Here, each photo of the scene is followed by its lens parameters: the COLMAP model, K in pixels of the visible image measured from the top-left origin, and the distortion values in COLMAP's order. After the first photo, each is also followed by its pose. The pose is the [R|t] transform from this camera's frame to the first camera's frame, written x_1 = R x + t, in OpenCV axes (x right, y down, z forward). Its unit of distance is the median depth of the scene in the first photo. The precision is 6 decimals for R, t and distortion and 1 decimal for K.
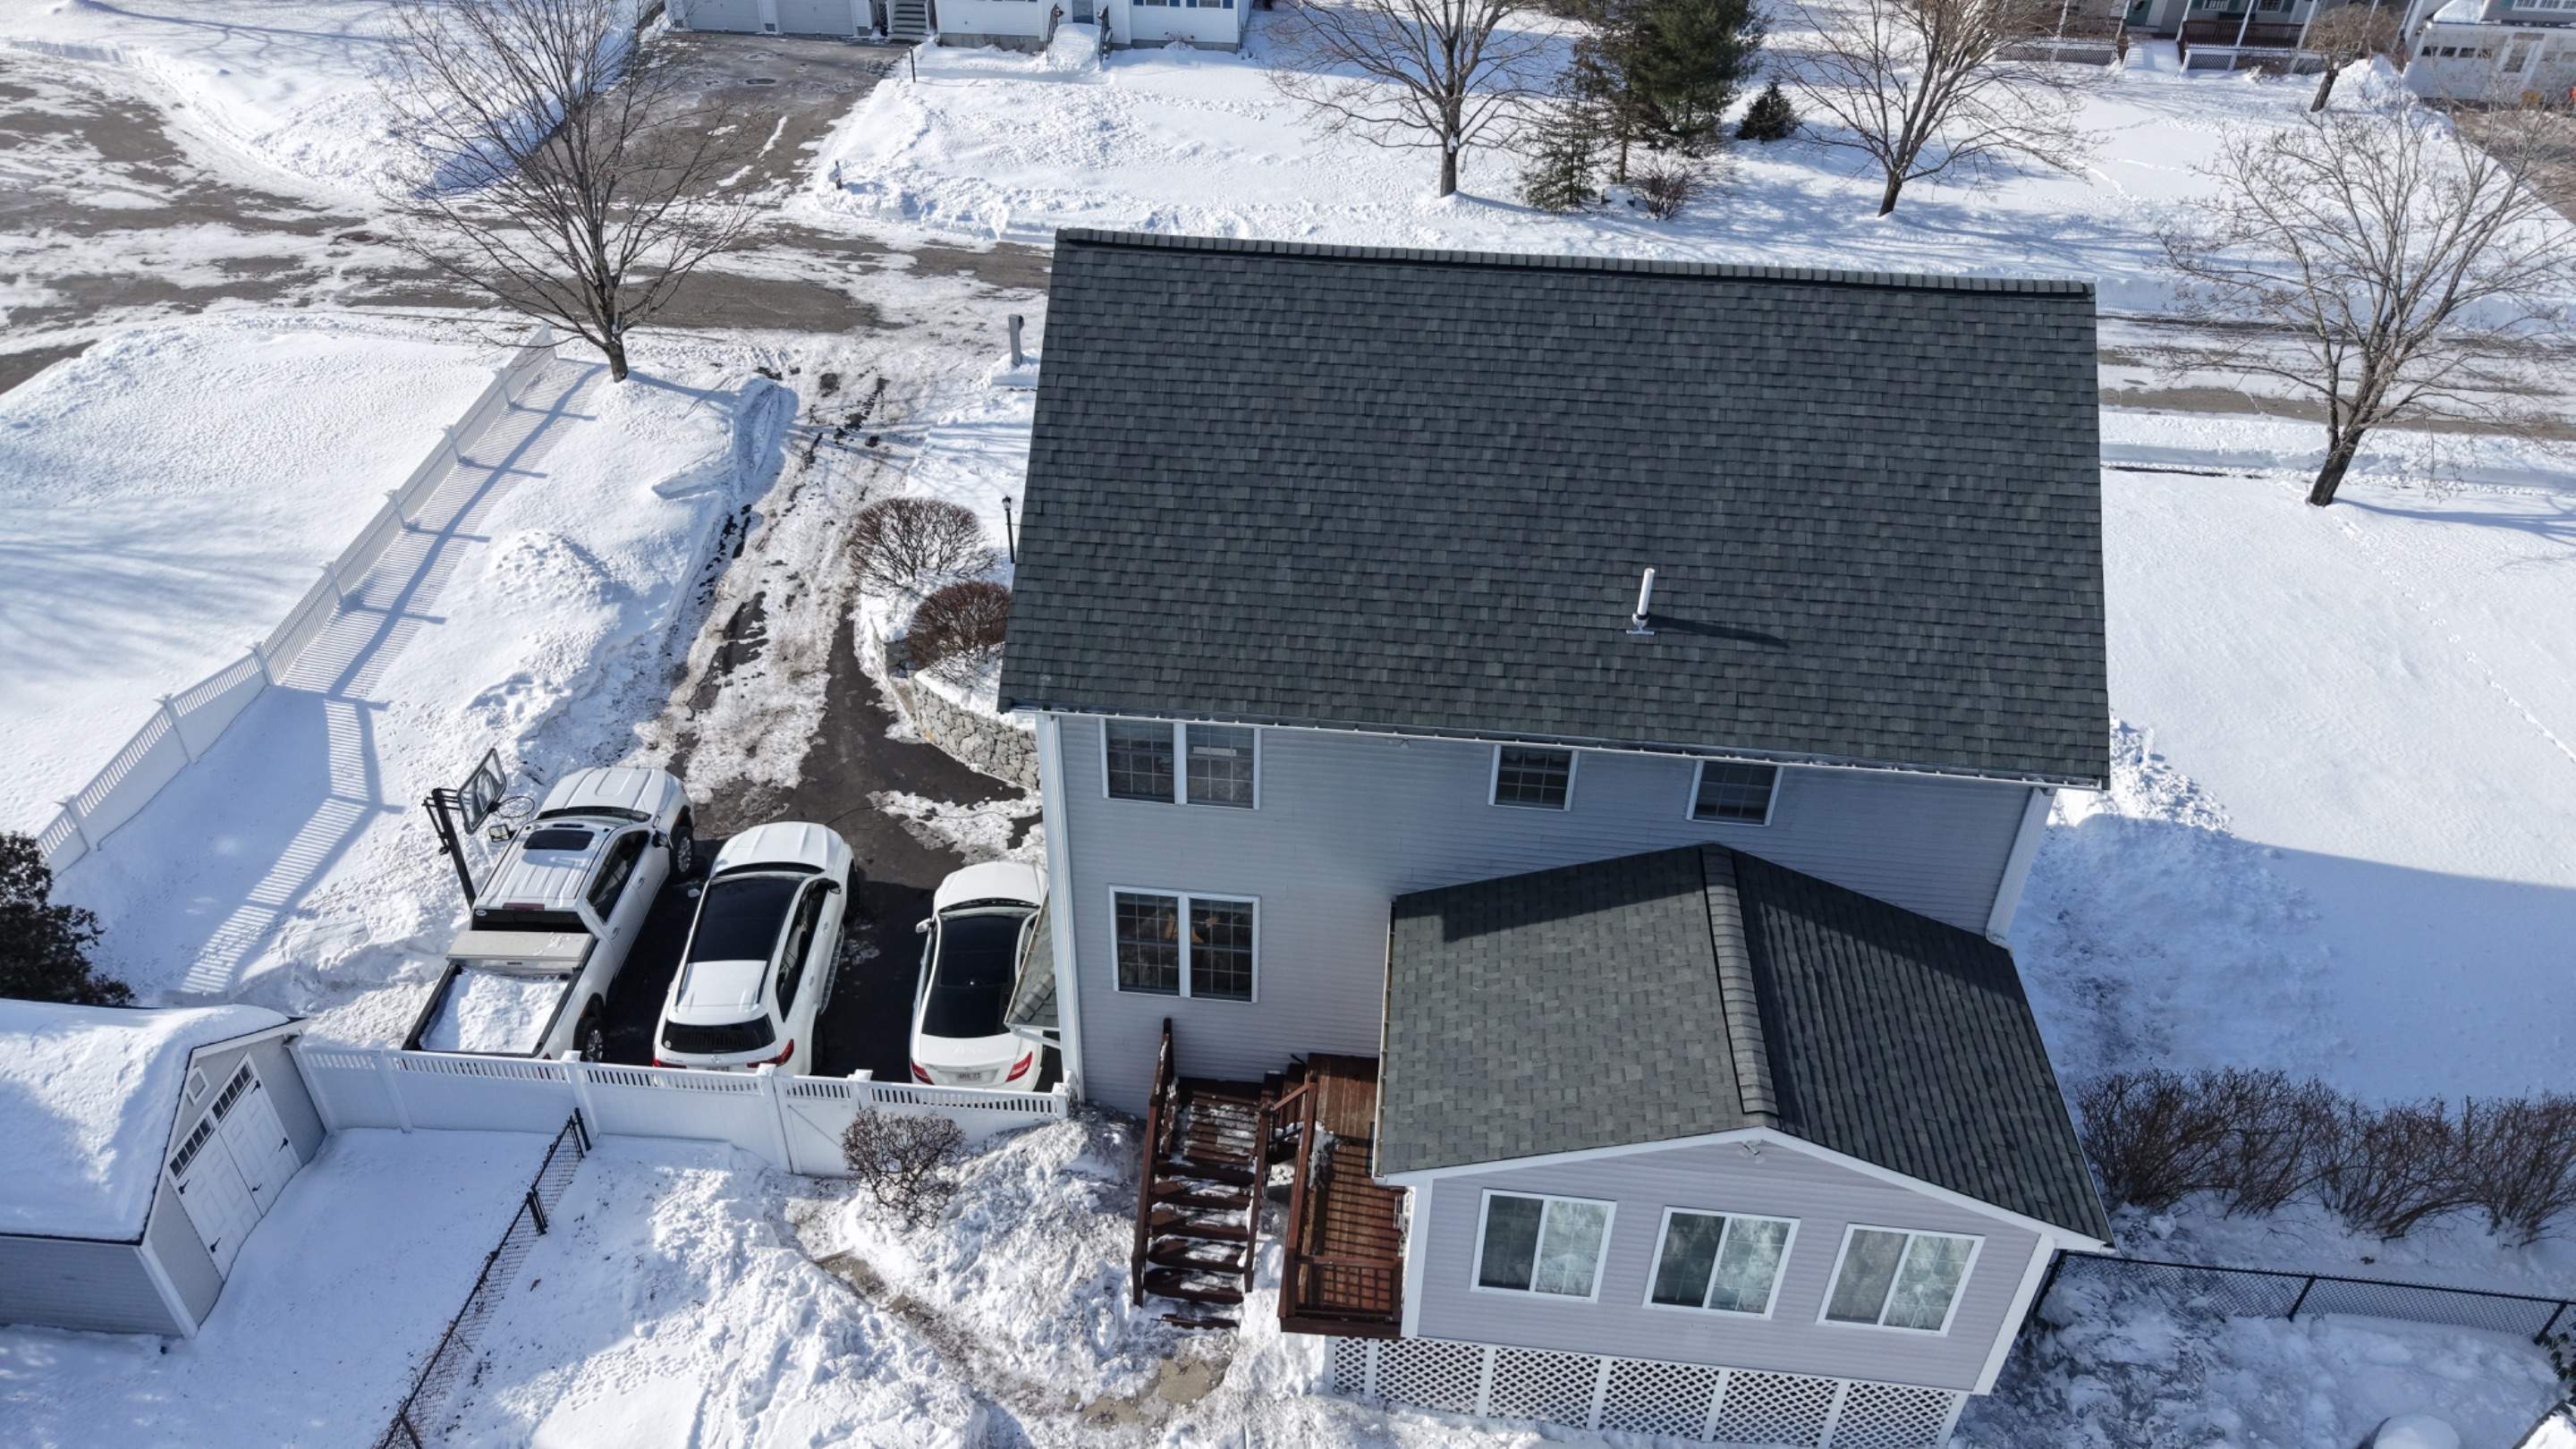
lens RADIAL K [[1731.1, 0, 1281.6], [0, 1731.1, 717.5], [0, 0, 1]] dist [0.008496, -0.006556]
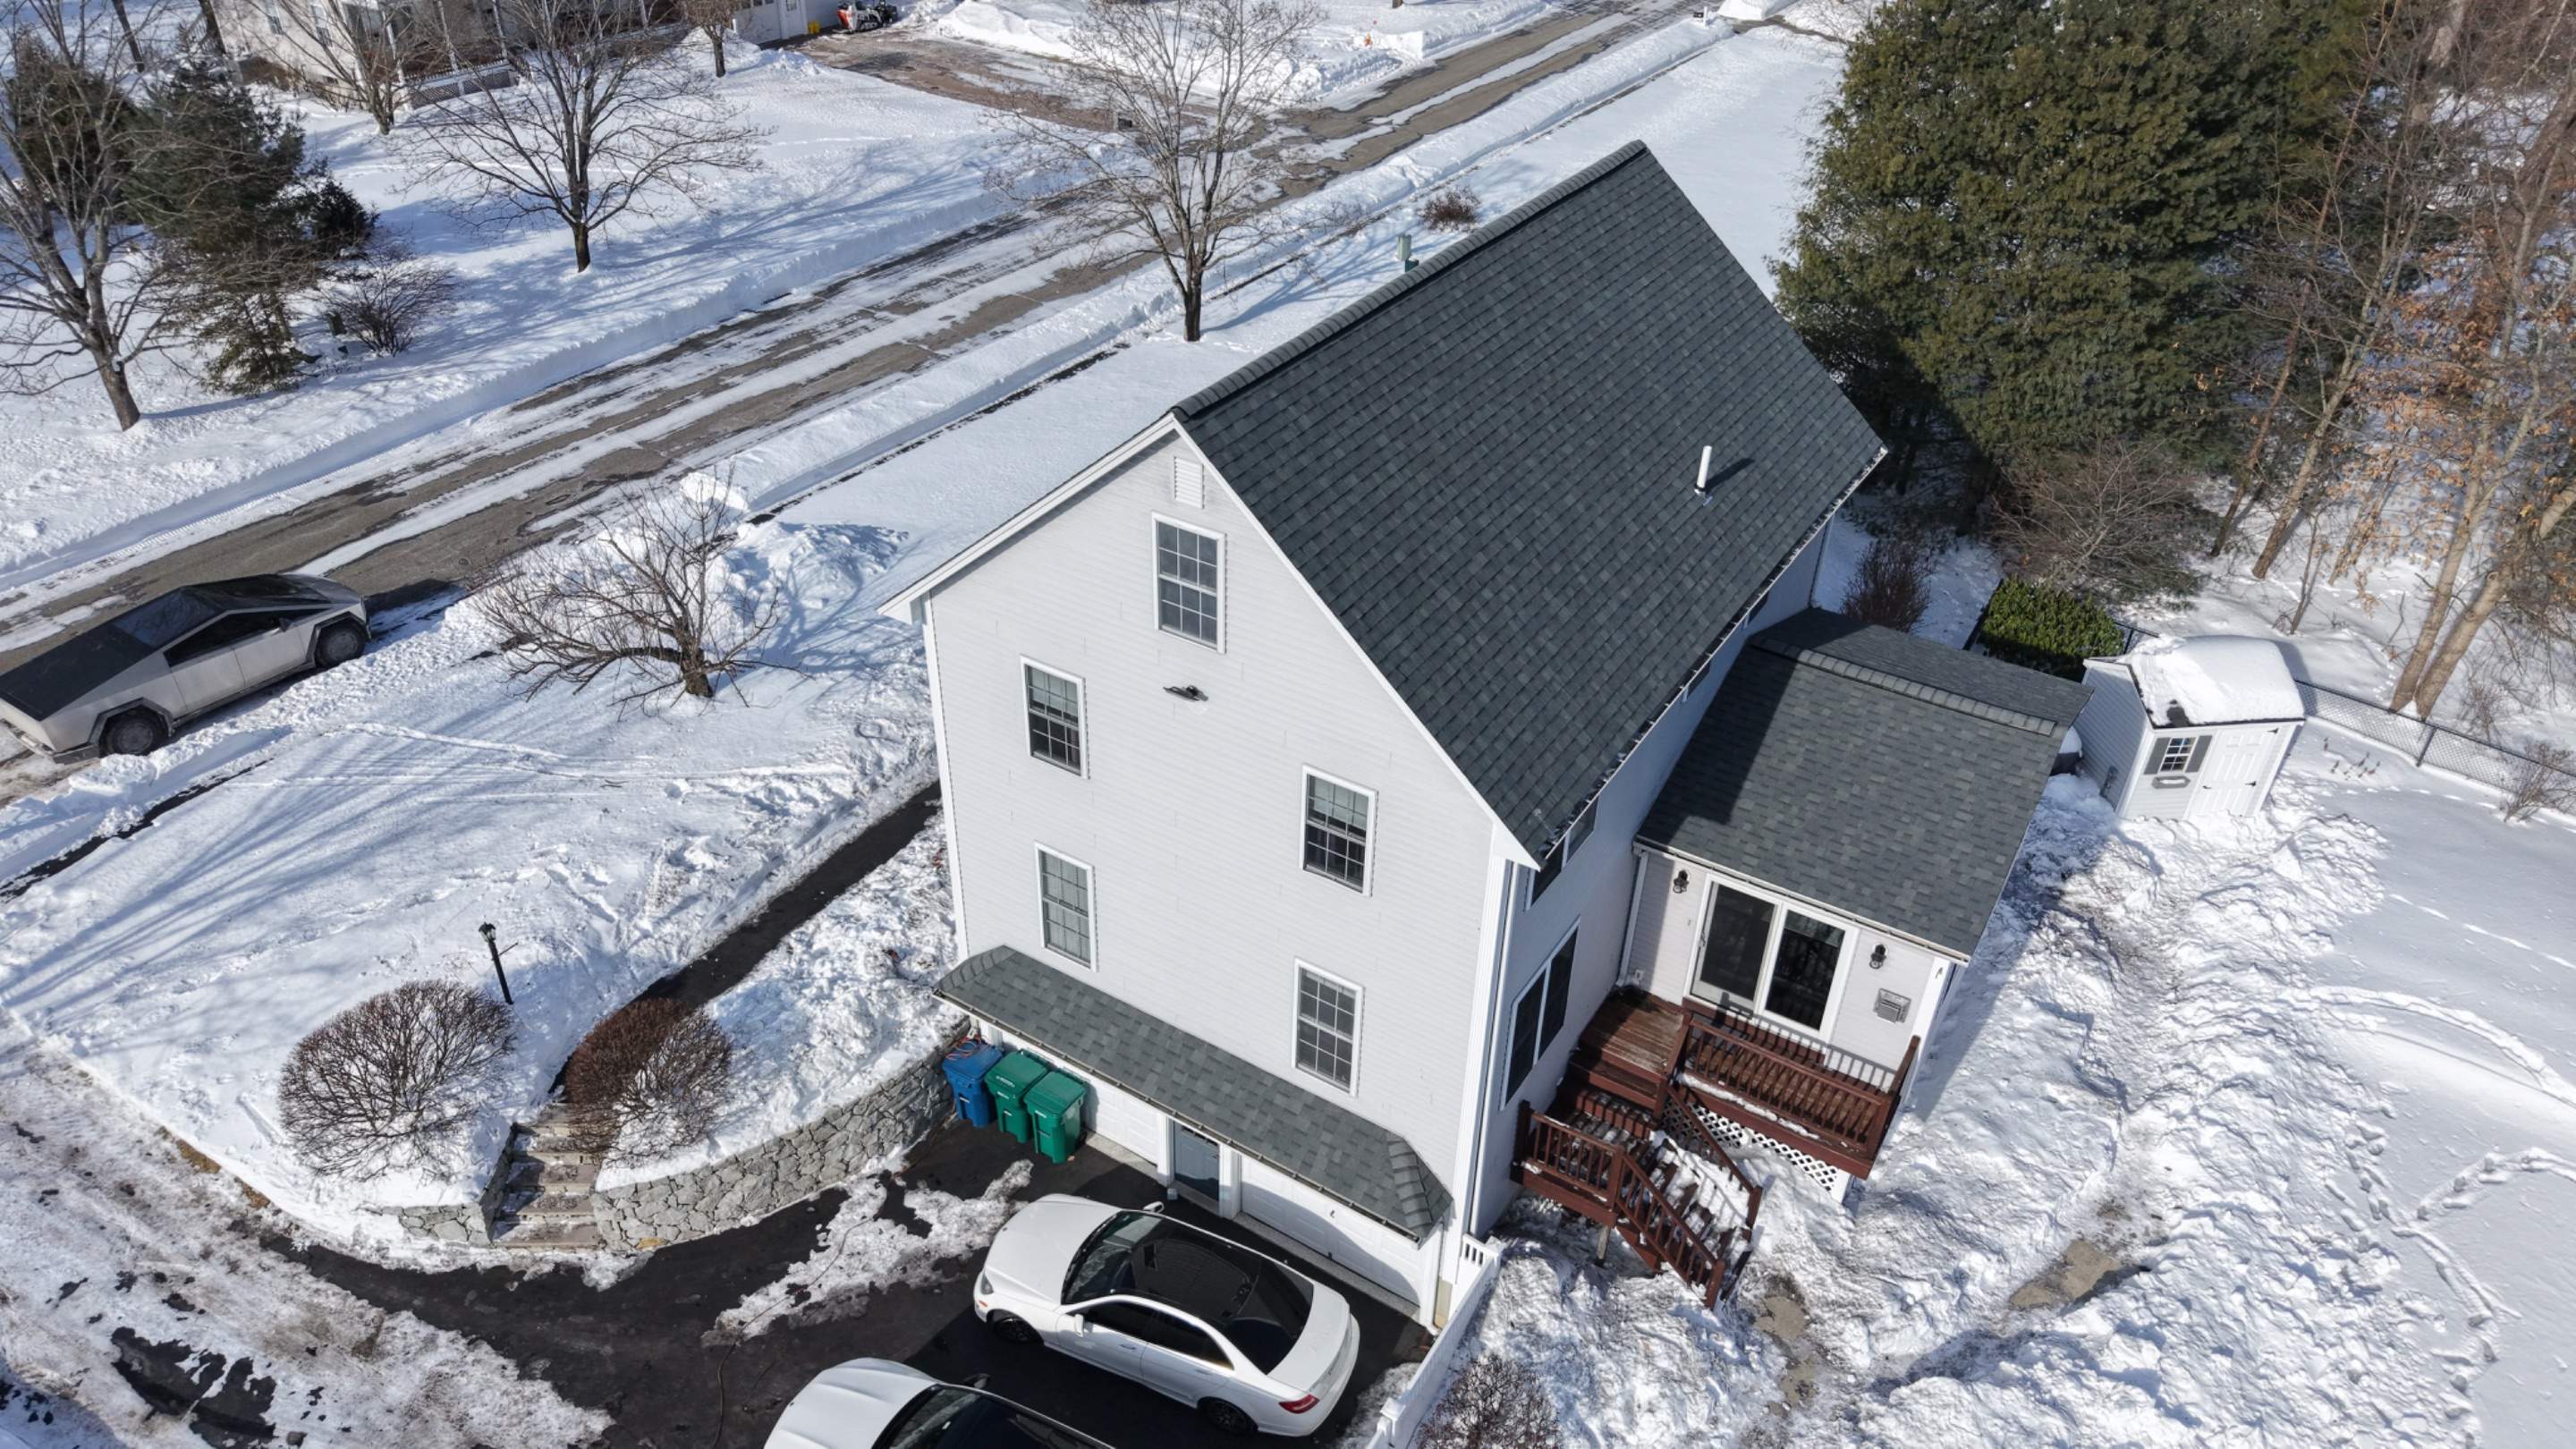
lens RADIAL K [[1731.1, 0, 1281.6], [0, 1731.1, 717.5], [0, 0, 1]] dist [0.008496, -0.006556]
pose [[0.452152, -0.503742, 0.736072, -0.718917], [0.507107, 0.824077, 0.252466, -0.309478], [-0.733758, 0.259114, 0.628059, 0.427092]]
